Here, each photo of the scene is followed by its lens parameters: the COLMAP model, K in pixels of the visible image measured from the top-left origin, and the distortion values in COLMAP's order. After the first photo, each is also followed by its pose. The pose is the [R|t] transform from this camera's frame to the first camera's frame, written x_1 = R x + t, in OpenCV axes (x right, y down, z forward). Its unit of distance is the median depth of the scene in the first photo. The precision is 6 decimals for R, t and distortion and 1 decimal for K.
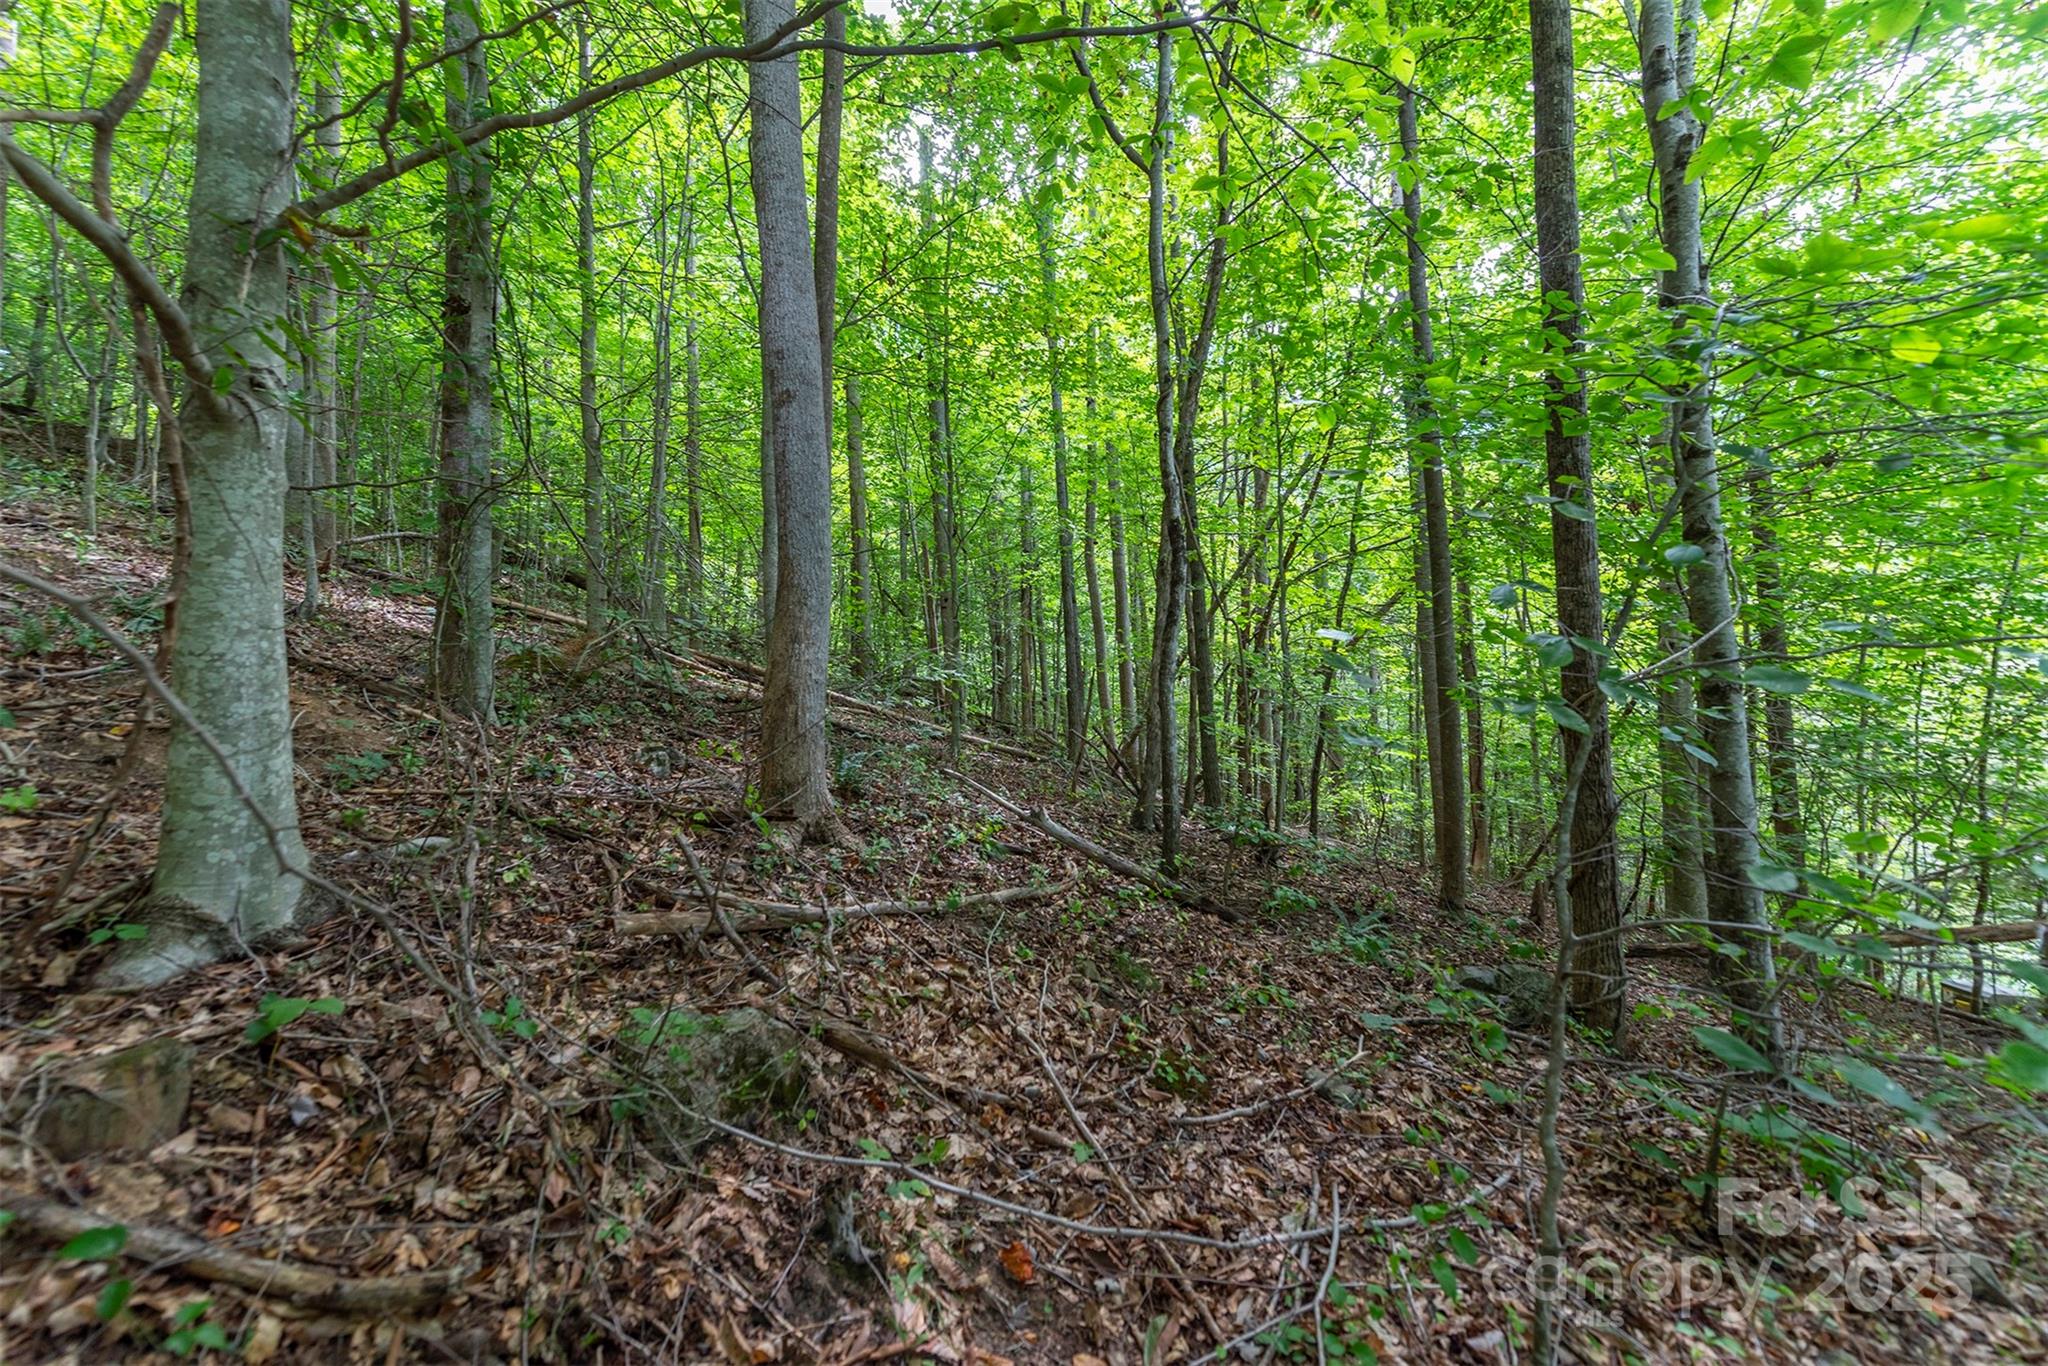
lens RADIAL K [[803.7, 0, 1025.2], [0, 803.7, 678.4], [0, 0, 1]] dist [-0.000336, 0.000066]
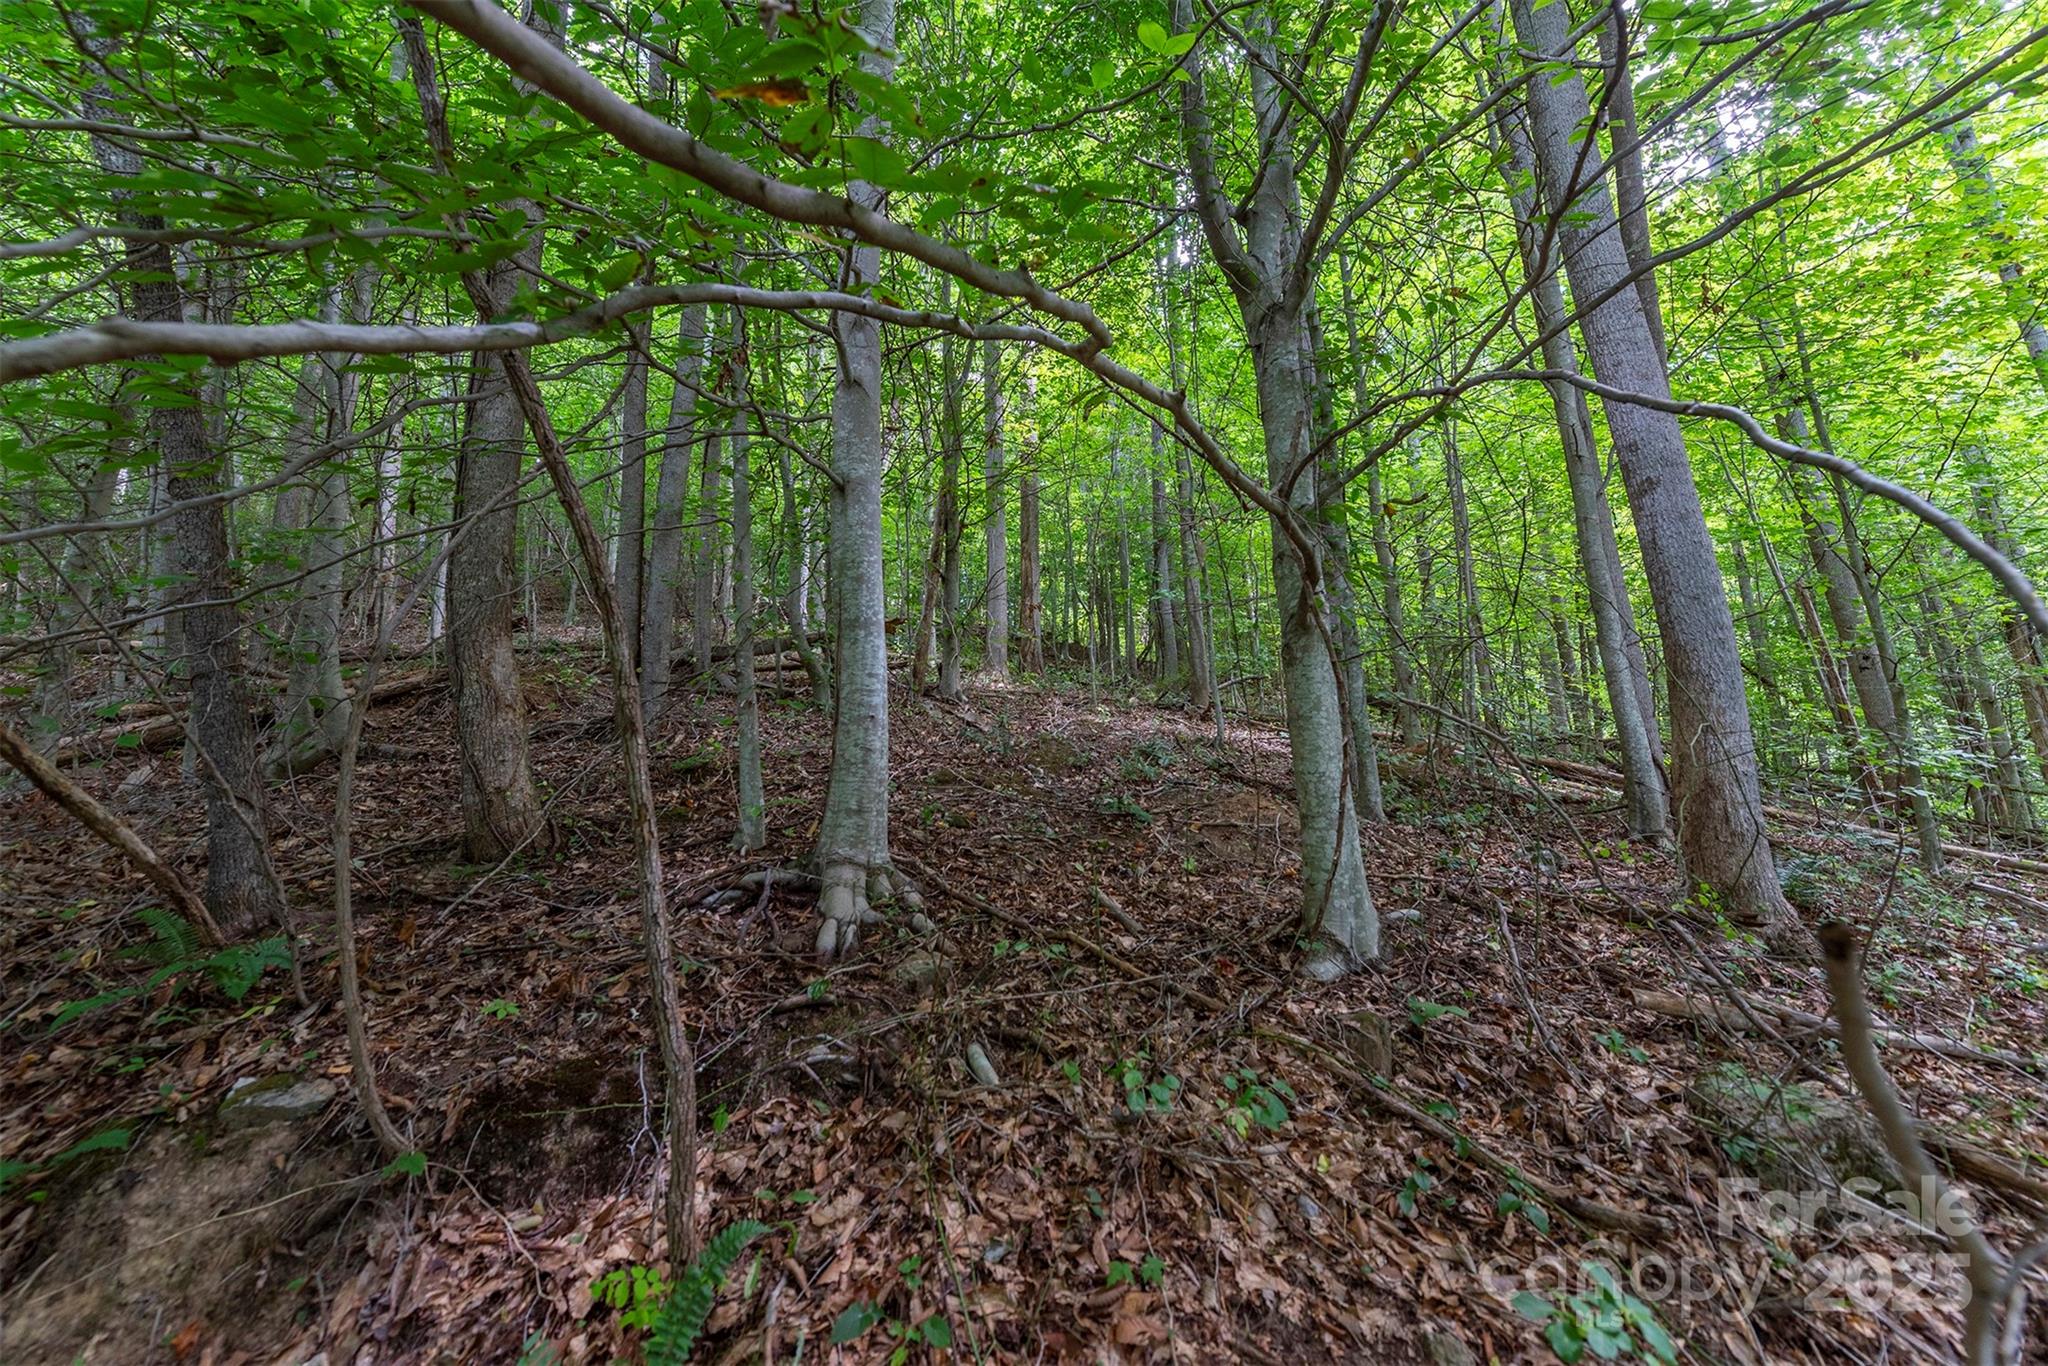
lens RADIAL K [[803.7, 0, 1022.3], [0, 803.7, 686.1], [0, 0, 1]] dist [-0.000336, 0.000066]
pose [[0.629232, -0.133229, -0.765713, -0.148061], [0.038234, 0.989312, -0.140714, 0.003650], [0.776276, 0.059265, 0.627601, -0.452637]]
